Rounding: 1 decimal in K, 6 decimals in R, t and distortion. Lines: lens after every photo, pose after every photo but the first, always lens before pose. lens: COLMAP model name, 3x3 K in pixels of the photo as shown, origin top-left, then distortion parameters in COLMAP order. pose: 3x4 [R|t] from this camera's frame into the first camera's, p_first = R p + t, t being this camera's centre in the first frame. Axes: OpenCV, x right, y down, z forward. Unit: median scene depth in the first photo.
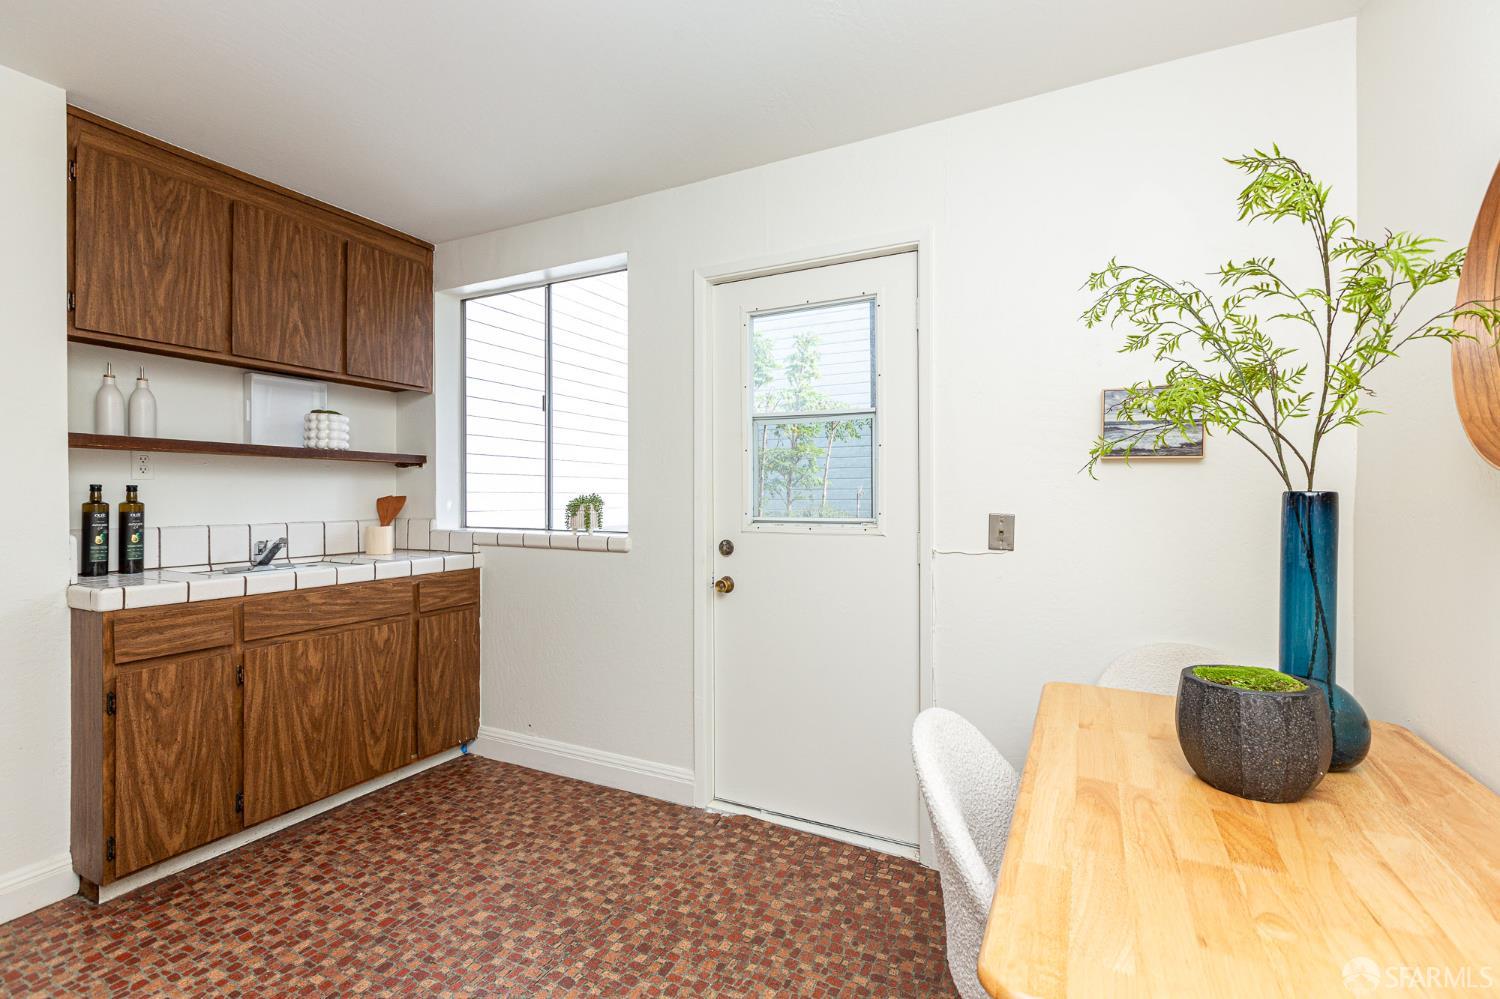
lens RADIAL K [[666.8, 0, 749.8], [0, 666.8, 493.3], [0, 0, 1]] dist [0.000073, -0.000139]
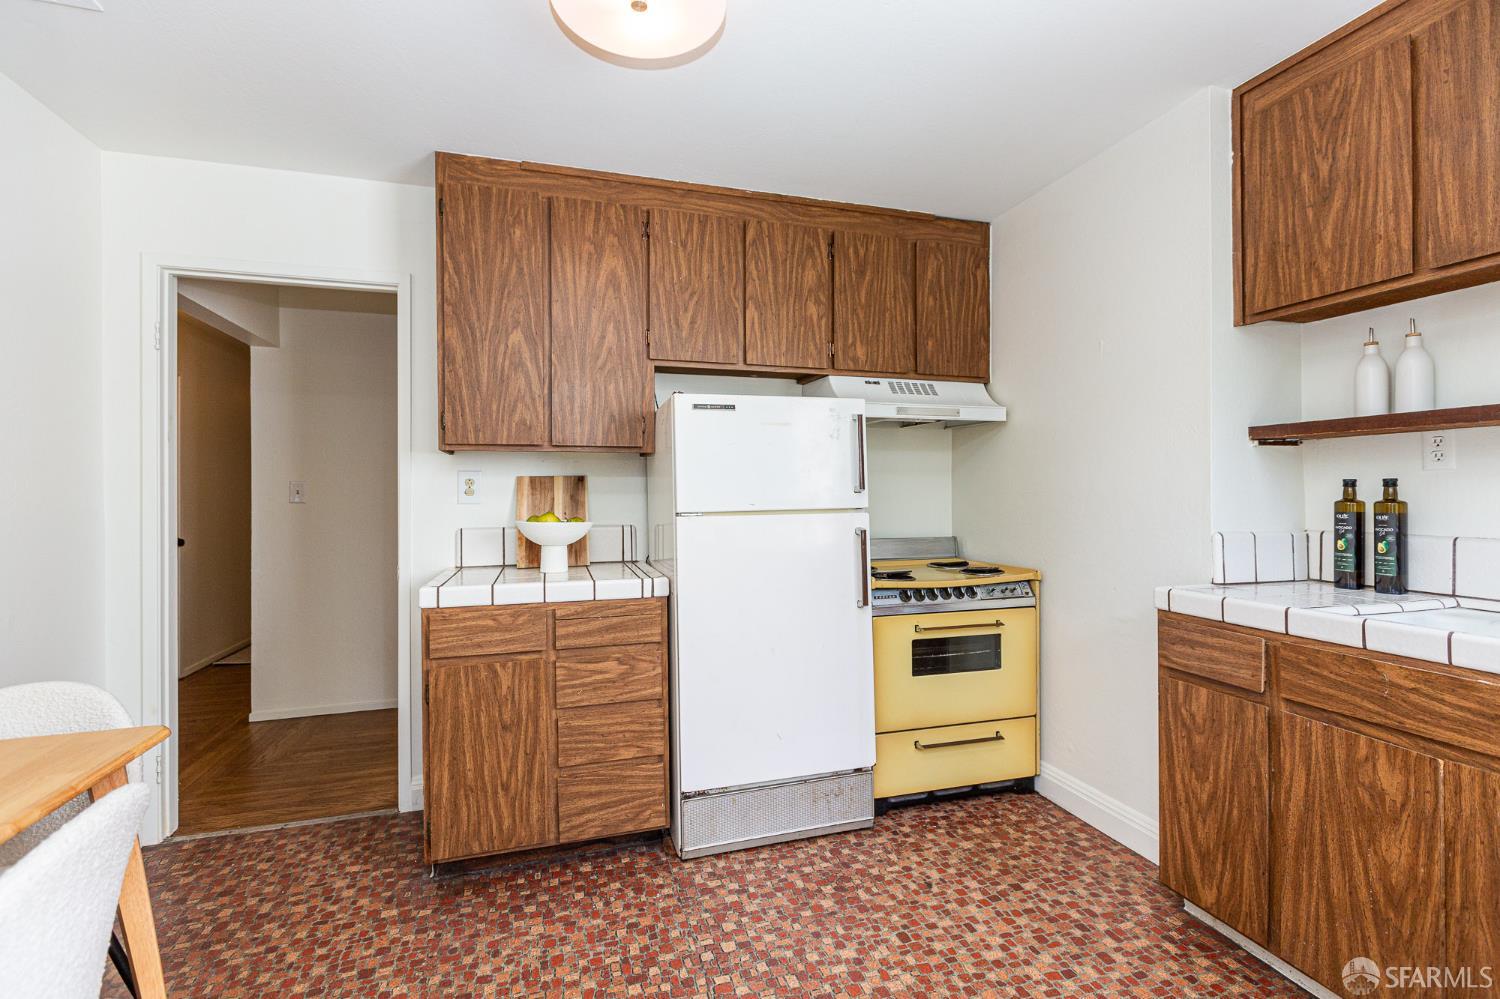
lens RADIAL K [[666.8, 0, 749.8], [0, 666.8, 493.3], [0, 0, 1]] dist [0.000073, -0.000139]
pose [[-0.720138, 0.003392, -0.693823, 0.151461], [0.007780, 0.999965, -0.003187, 0.001799], [0.693787, -0.007693, -0.720139, 1.165843]]
